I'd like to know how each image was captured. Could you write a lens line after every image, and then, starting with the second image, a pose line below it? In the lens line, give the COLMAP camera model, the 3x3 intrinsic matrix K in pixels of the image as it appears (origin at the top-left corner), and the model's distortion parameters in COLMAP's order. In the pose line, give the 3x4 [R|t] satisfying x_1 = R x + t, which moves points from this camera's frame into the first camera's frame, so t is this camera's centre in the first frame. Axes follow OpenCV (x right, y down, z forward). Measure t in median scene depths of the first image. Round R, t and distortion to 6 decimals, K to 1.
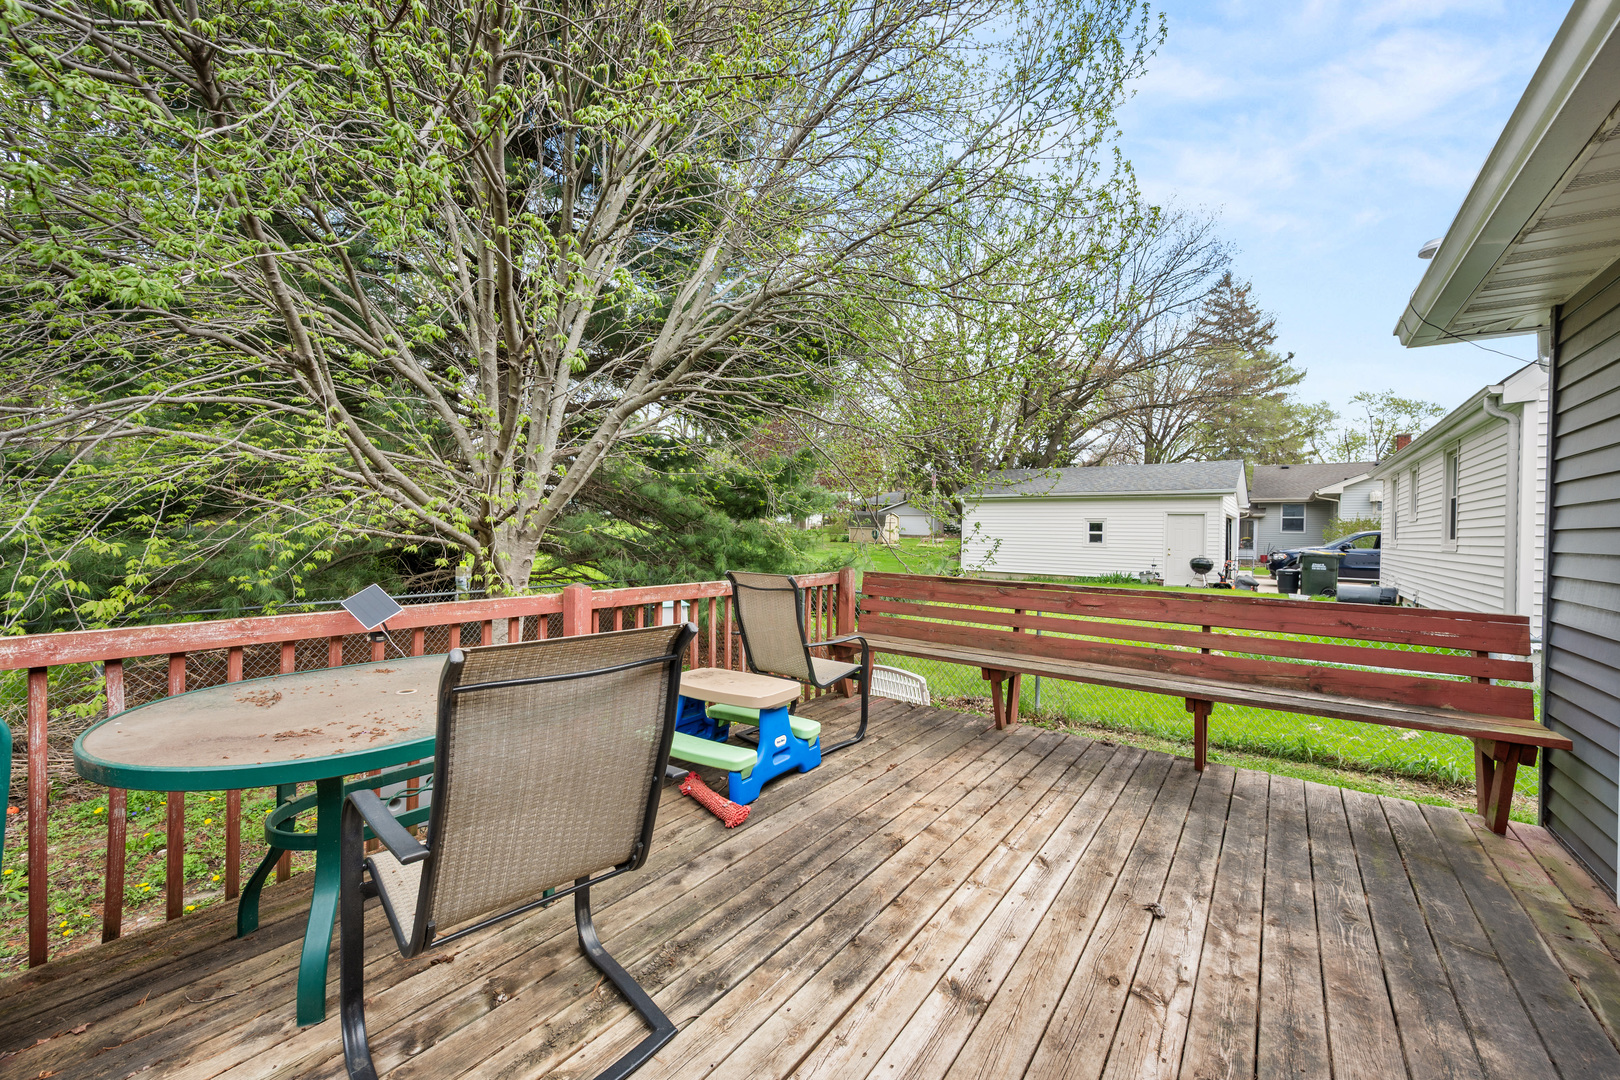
lens RADIAL K [[638.4, 0, 822.5], [0, 638.4, 536.8], [0, 0, 1]] dist [-0.002876, 0.000088]
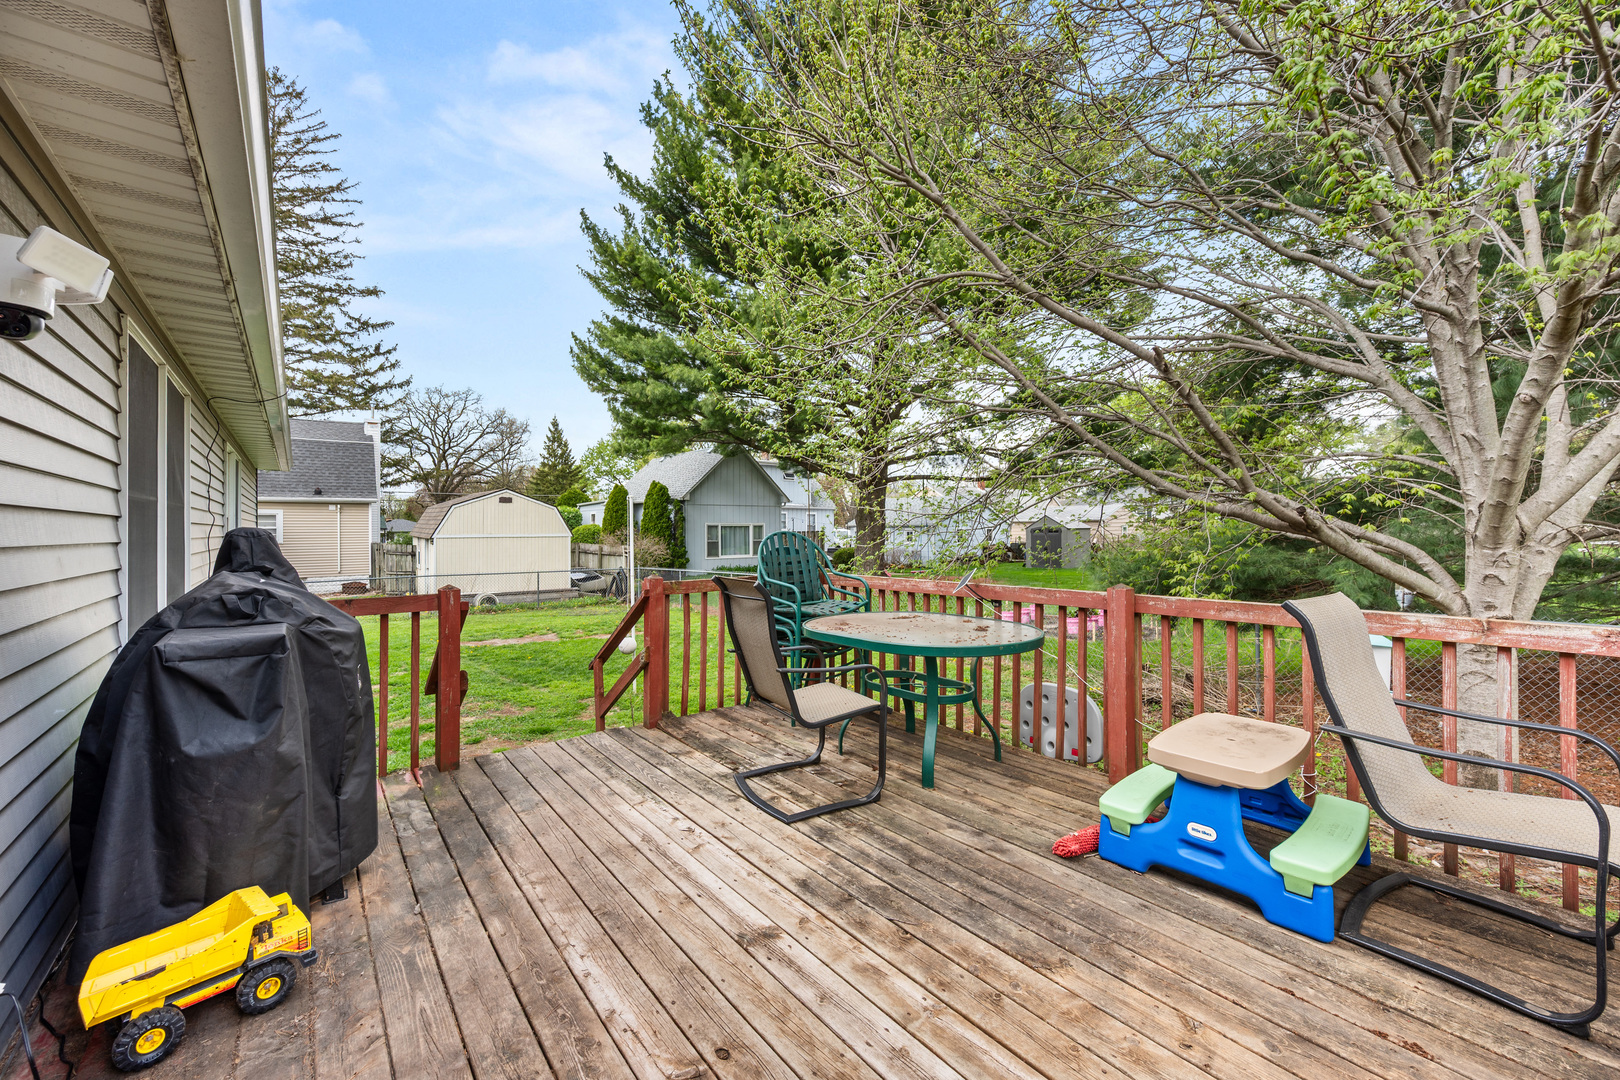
lens RADIAL K [[638.4, 0, 822.6], [0, 638.4, 536.4], [0, 0, 1]] dist [-0.002876, 0.000088]
pose [[-0.257928, -0.004323, -0.966155, 1.104940], [-0.006097, 0.999977, -0.002847, -0.004678], [0.966145, 0.005156, -0.257948, 1.181726]]
